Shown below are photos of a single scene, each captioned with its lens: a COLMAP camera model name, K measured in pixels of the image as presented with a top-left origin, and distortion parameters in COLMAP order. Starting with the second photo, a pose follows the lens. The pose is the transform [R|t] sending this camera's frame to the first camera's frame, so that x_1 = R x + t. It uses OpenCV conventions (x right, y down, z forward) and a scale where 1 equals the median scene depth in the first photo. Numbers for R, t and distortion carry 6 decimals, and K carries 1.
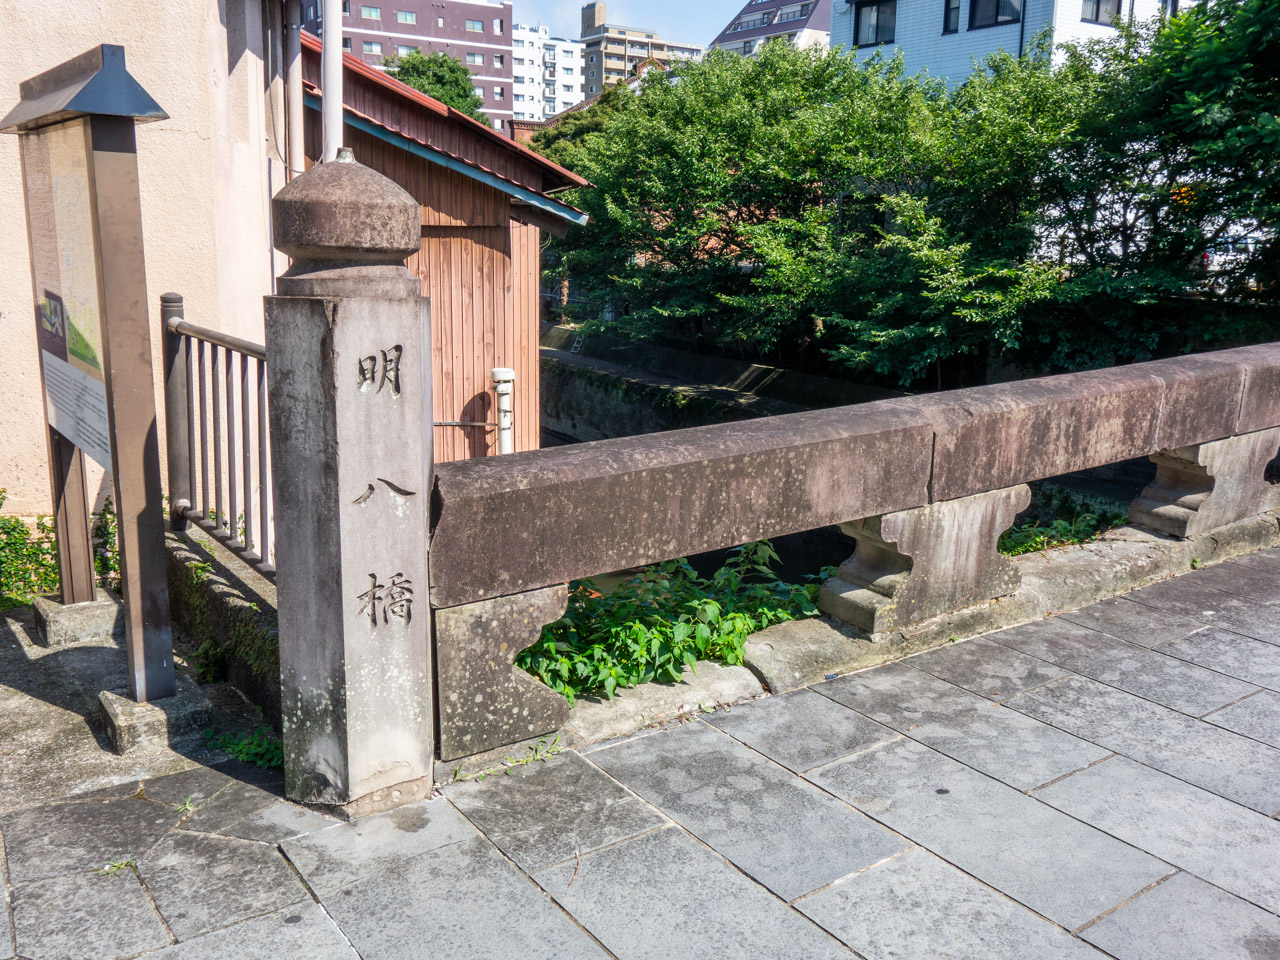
lens RADIAL K [[1150.7, 0, 640.1], [0, 1150.7, 496.4], [0, 0, 1]] dist [0.008944, -0.022390]
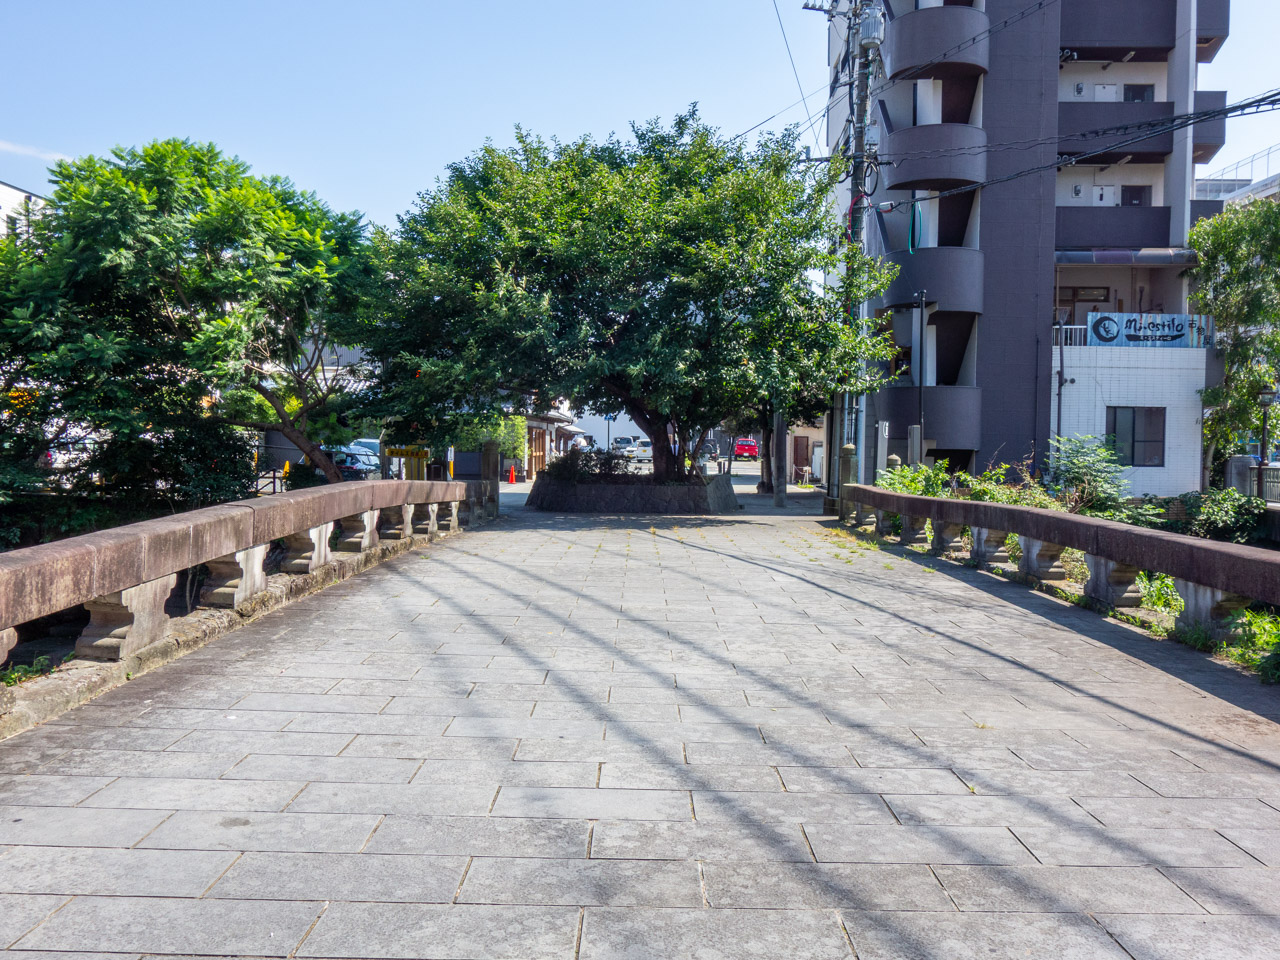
lens RADIAL K [[1150.7, 0, 640.1], [0, 1150.7, 496.4], [0, 0, 1]] dist [0.008944, -0.022390]
pose [[0.594534, -0.041905, 0.802978, -0.291093], [0.175442, 0.981340, -0.078686, 0.069170], [-0.784697, 0.187658, 0.590792, -0.393184]]
